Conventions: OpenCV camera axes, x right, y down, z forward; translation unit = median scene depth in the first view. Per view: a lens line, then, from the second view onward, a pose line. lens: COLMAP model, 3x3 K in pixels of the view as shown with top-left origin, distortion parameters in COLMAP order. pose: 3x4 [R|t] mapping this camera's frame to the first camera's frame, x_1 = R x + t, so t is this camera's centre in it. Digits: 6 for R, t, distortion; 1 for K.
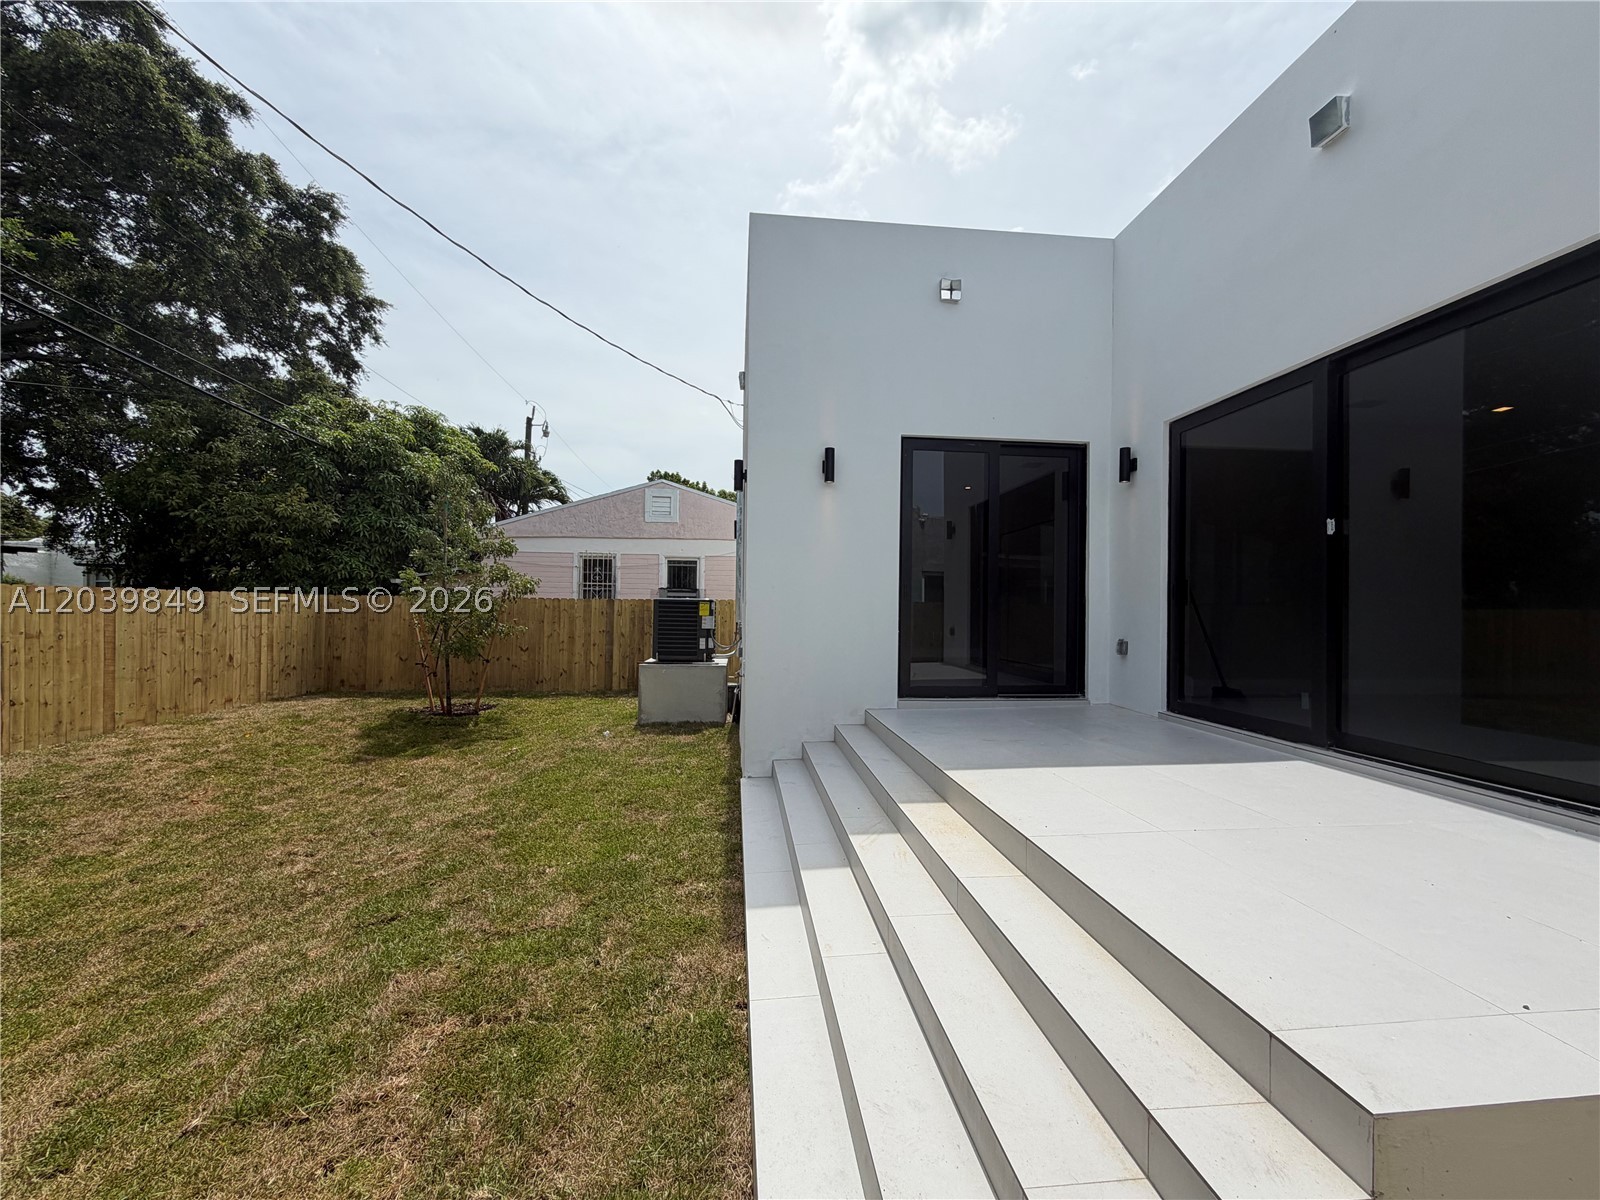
lens RADIAL K [[639.3, 0, 796.4], [0, 639.3, 602.3], [0, 0, 1]] dist [-0.004057, 0.001395]
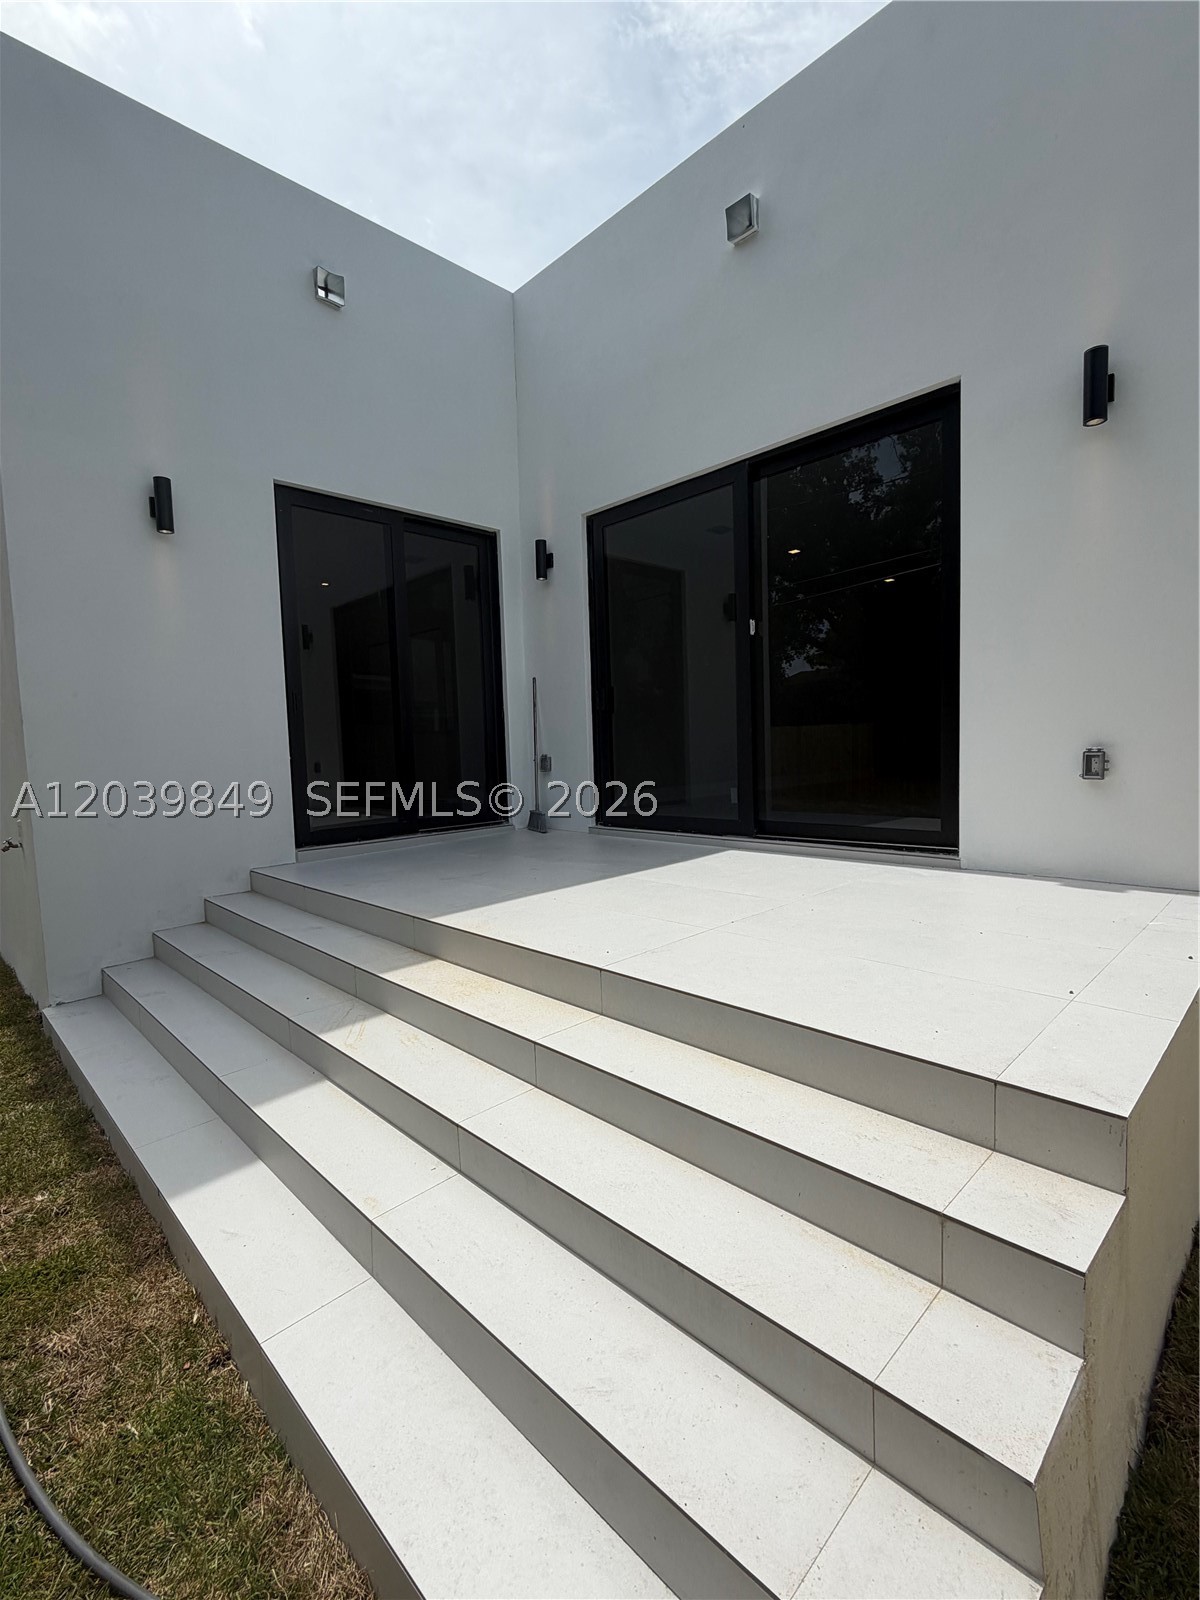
lens RADIAL K [[730.5, 0, 598.1], [0, 730.5, 801.1], [0, 0, 1]] dist [-0.001150, -0.000814]
pose [[0.779131, -0.083272, 0.621305, -0.090699], [0.035997, 0.995445, 0.088277, 0.035151], [-0.625826, -0.046414, 0.778580, 0.135431]]
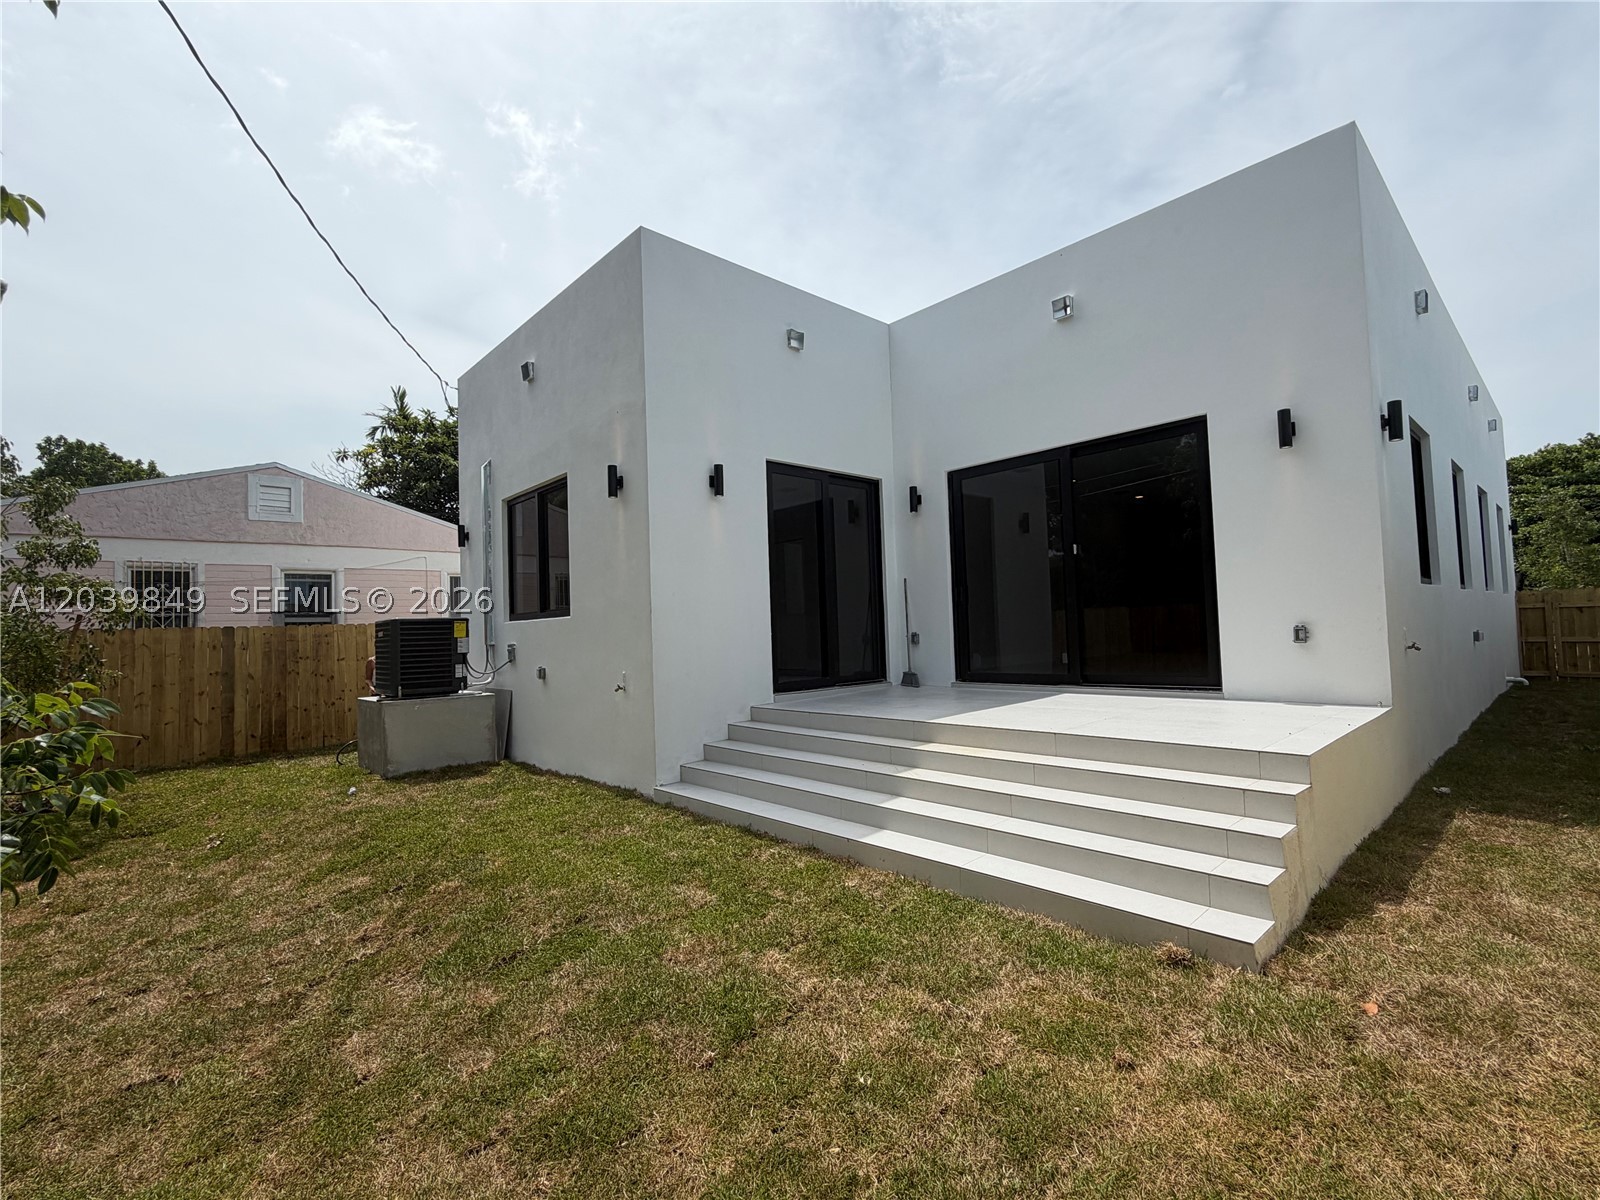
lens RADIAL K [[730.5, 0, 801.4], [0, 730.5, 601.5], [0, 0, 1]] dist [-0.001150, -0.000814]
pose [[0.796712, -0.014049, 0.604196, -0.588575], [0.037954, 0.998920, -0.026820, 0.026650], [-0.603166, 0.044299, 0.796384, -0.050799]]
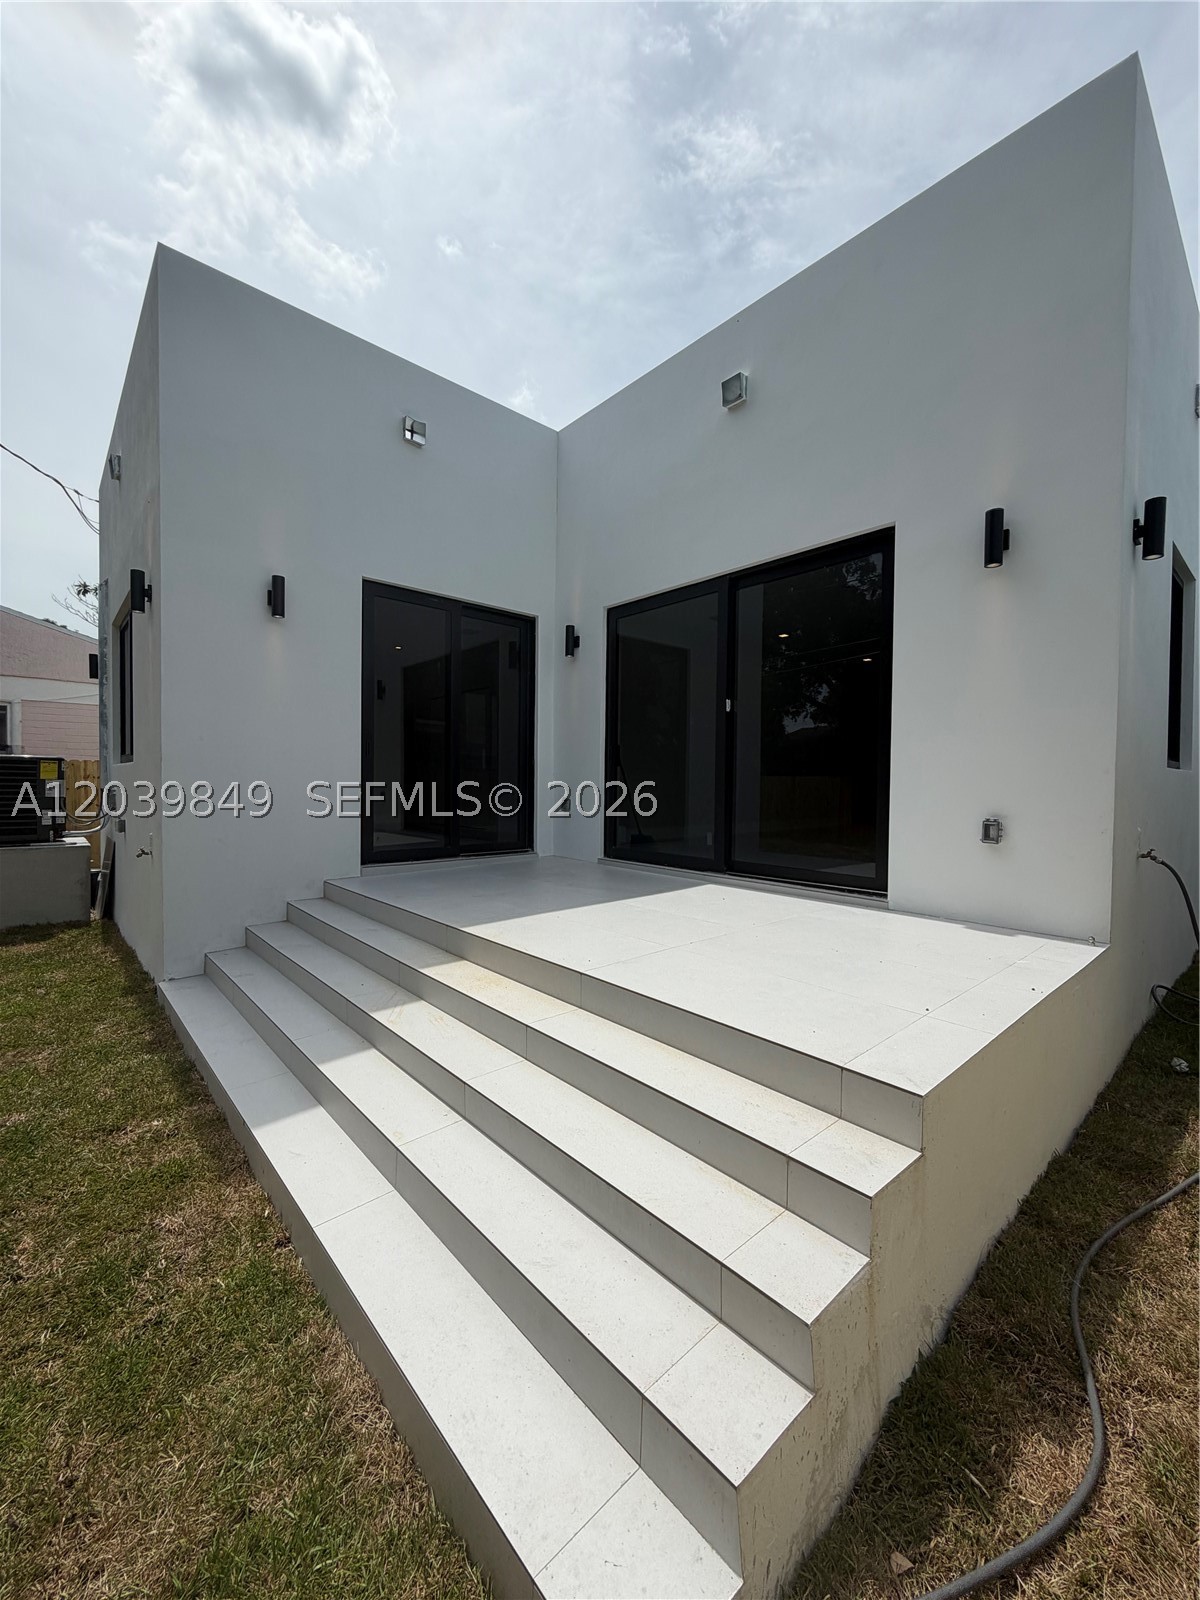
lens RADIAL K [[639.3, 0, 598.5], [0, 639.3, 797.6], [0, 0, 1]] dist [-0.004057, 0.001395]
pose [[0.806276, -0.016960, 0.591296, -0.111425], [-0.006530, 0.999273, 0.037566, 0.016343], [-0.591503, -0.034150, 0.805579, 0.061427]]
